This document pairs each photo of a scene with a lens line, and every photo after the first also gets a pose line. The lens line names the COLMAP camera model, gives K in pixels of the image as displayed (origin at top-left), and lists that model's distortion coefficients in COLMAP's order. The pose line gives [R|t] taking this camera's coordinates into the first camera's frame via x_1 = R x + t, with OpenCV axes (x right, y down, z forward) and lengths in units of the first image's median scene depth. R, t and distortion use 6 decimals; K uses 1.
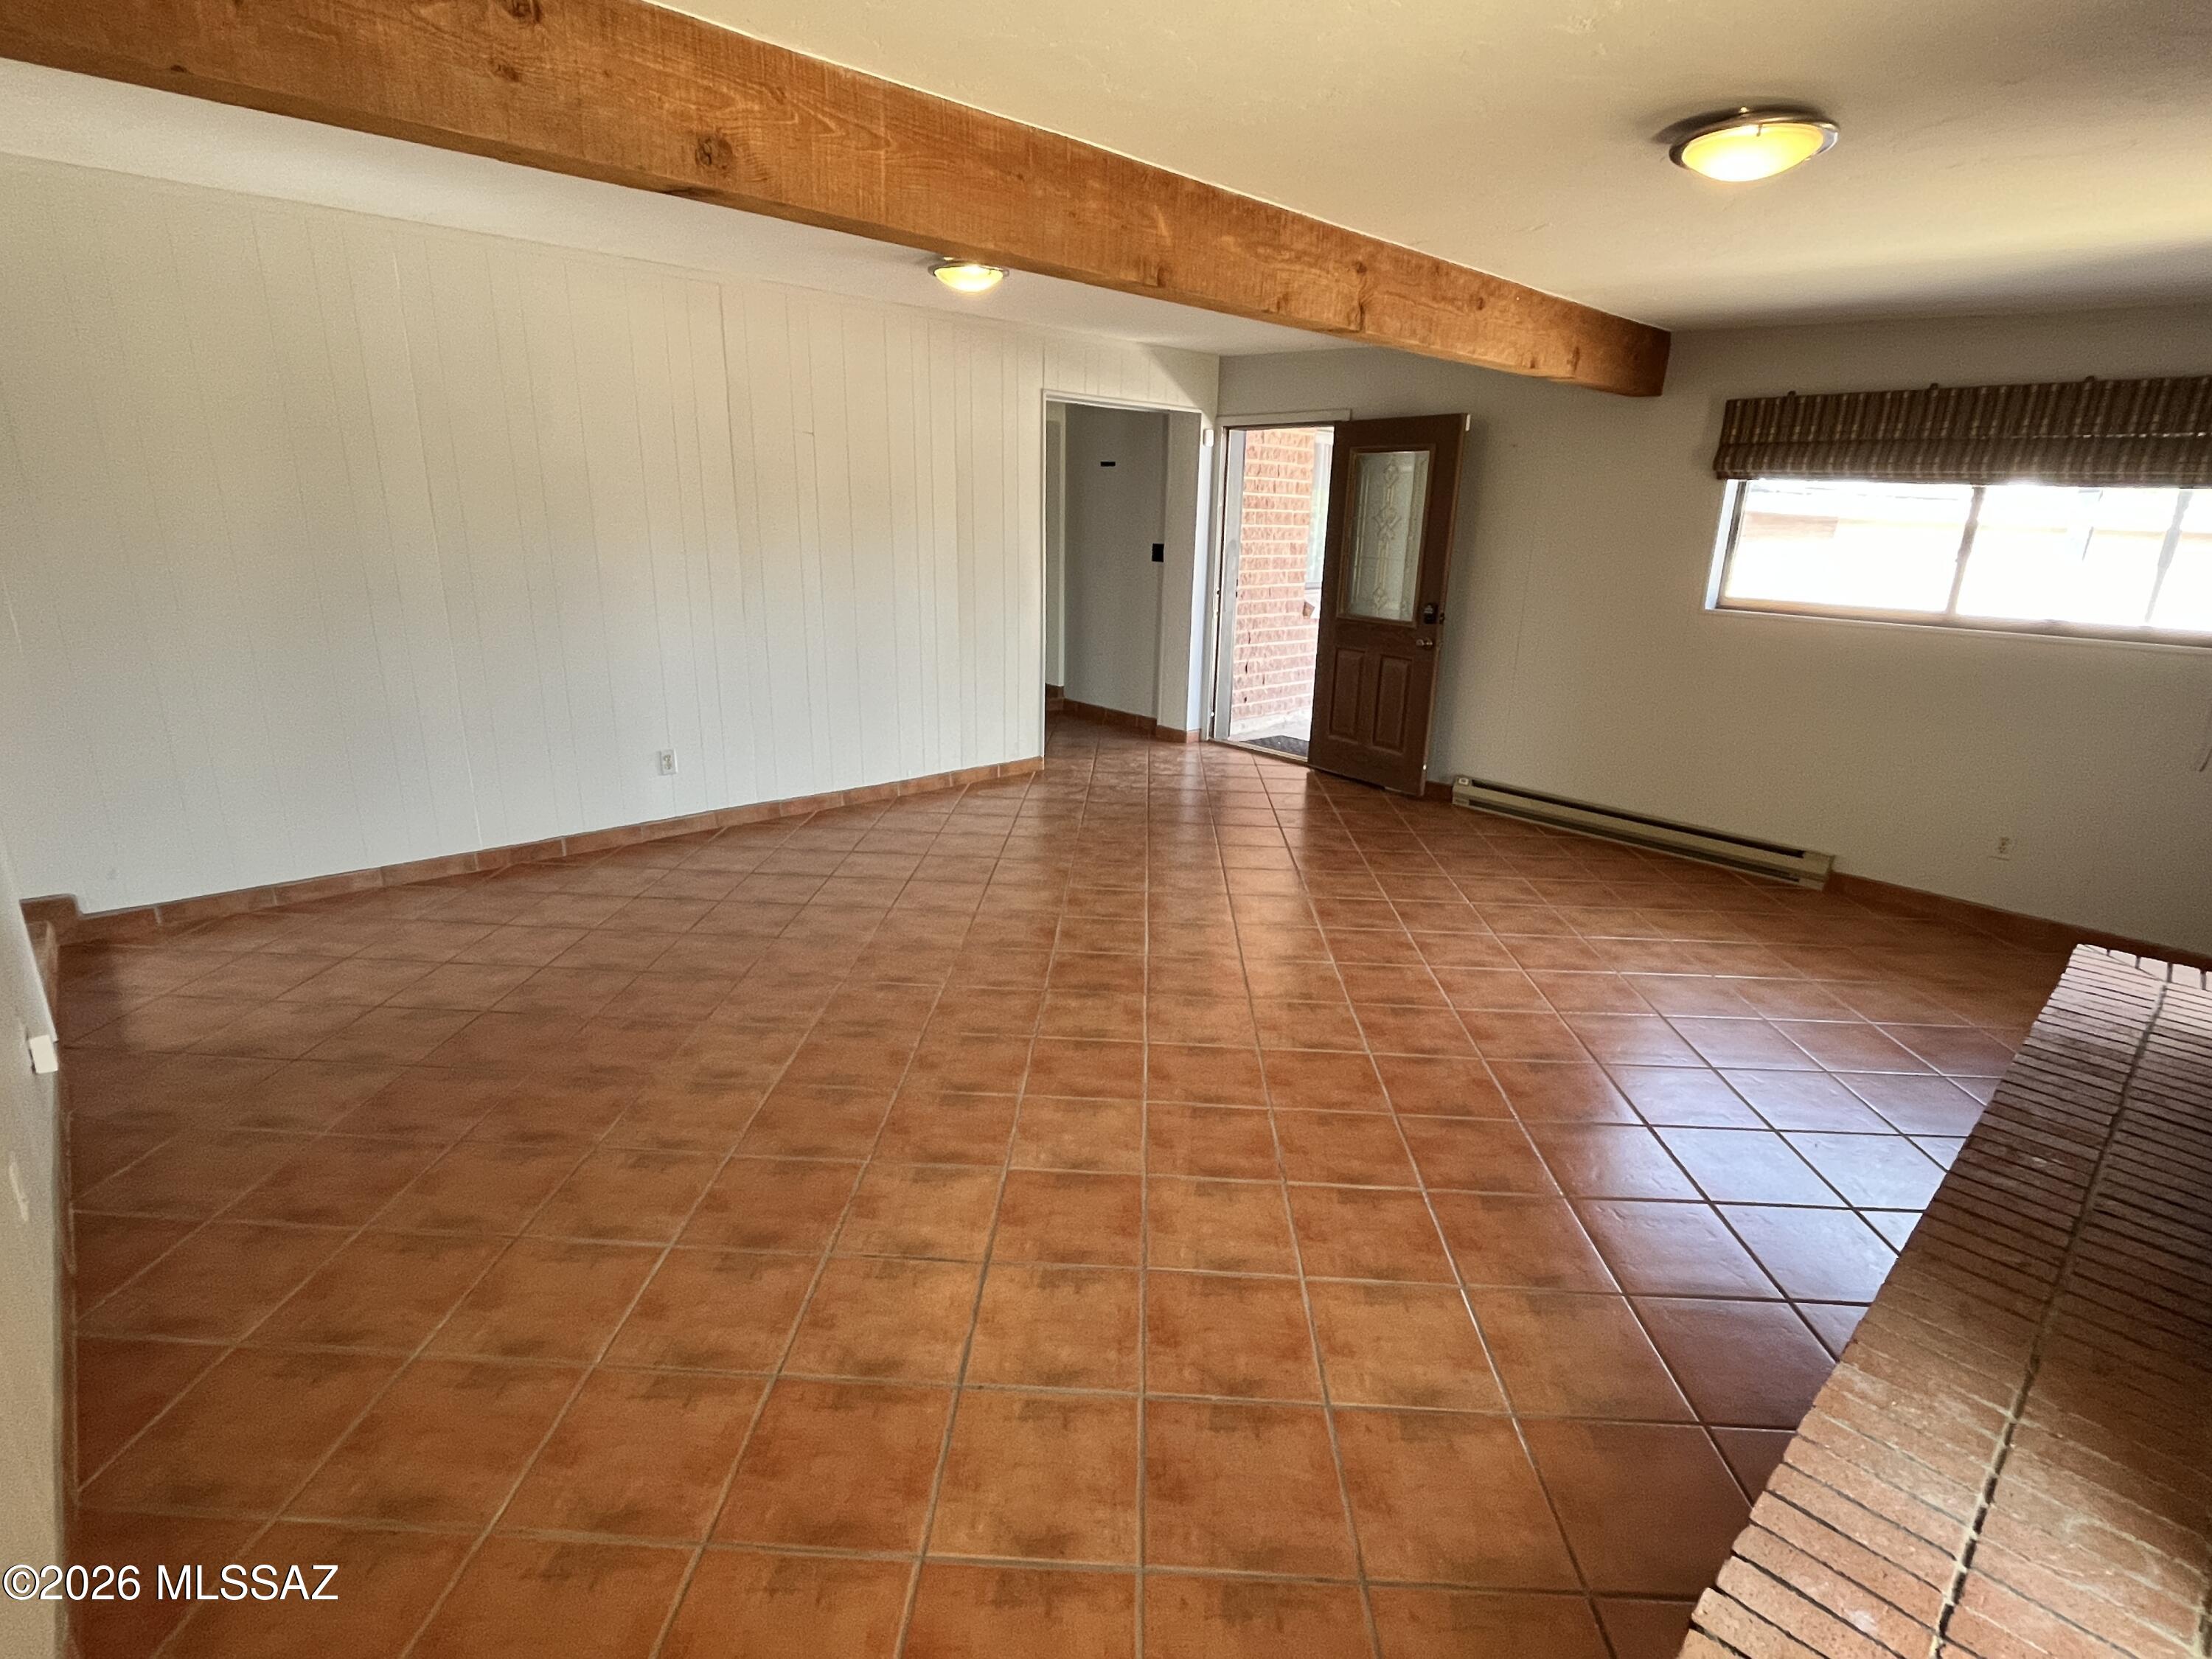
lens RADIAL K [[1059.3, 0, 1106.0], [0, 1059.3, 829.5], [0, 0, 1]] dist [-0.002845, -0.001401]
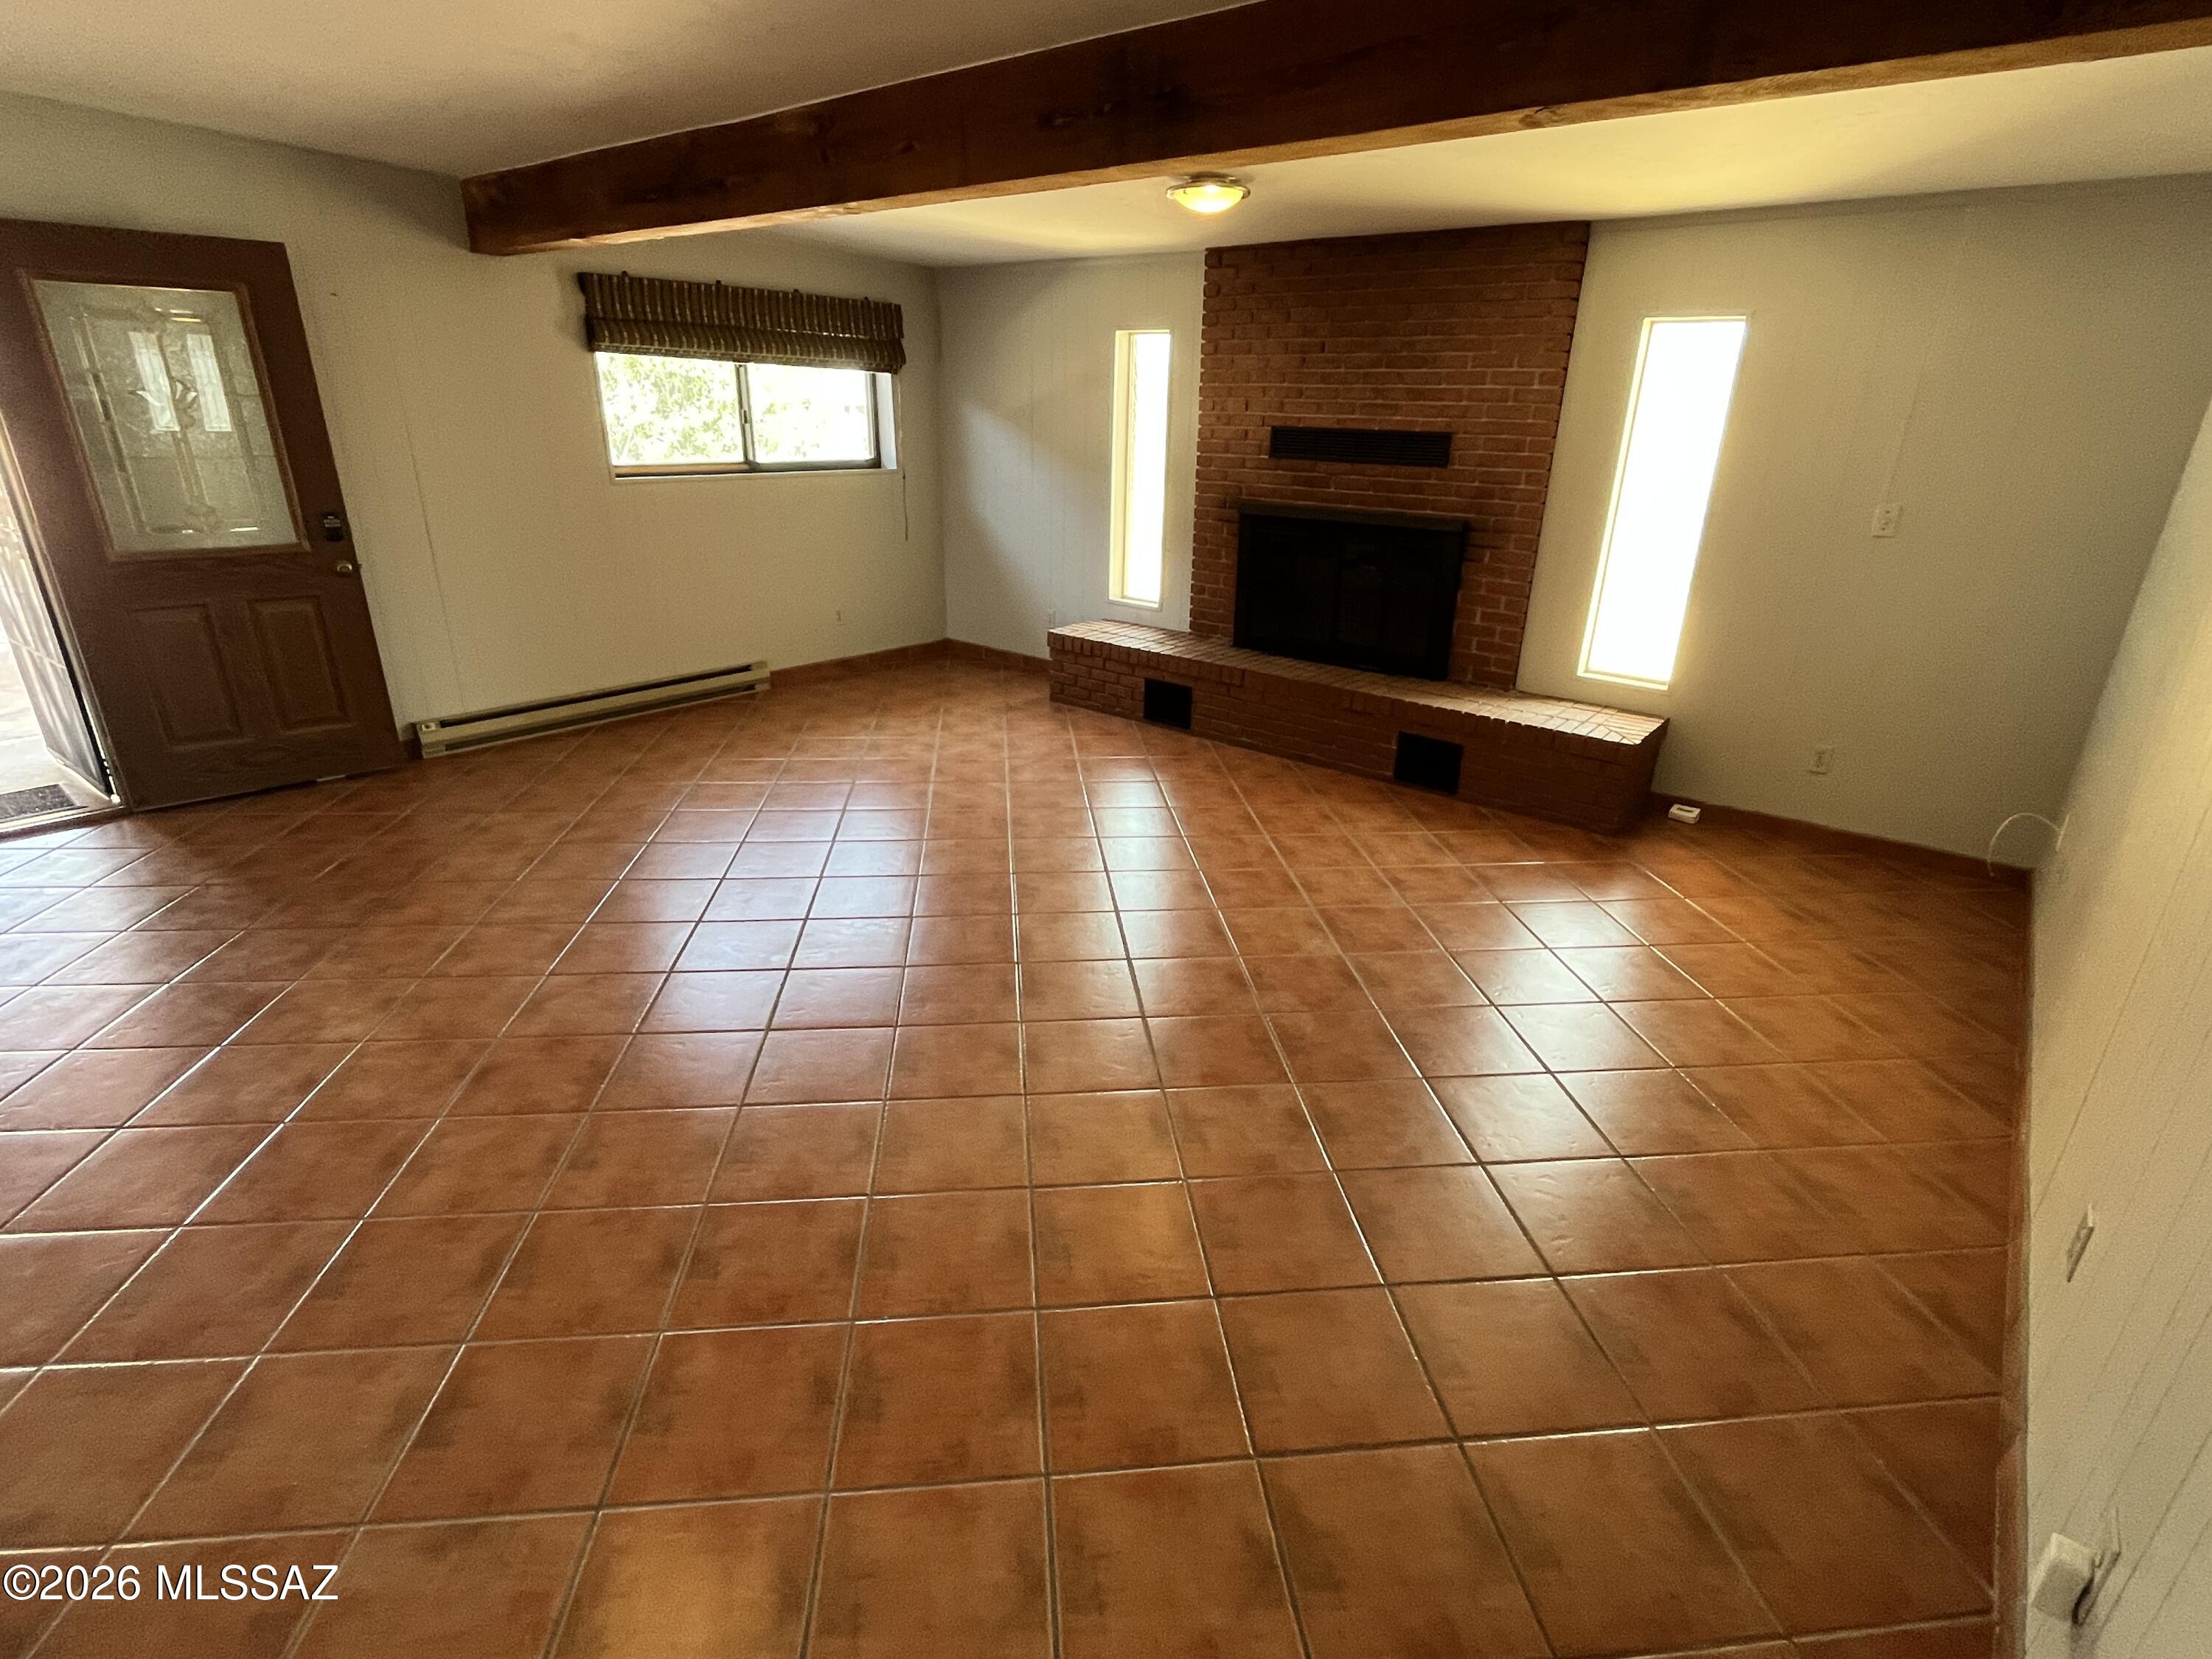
lens RADIAL K [[1059.3, 0, 1106.0], [0, 1059.3, 829.5], [0, 0, 1]] dist [-0.002845, -0.001401]
pose [[-0.128589, -0.399254, 0.907778, -0.618538], [0.257913, 0.870415, 0.419355, -0.227834], [-0.957573, 0.288052, -0.008953, 0.658410]]
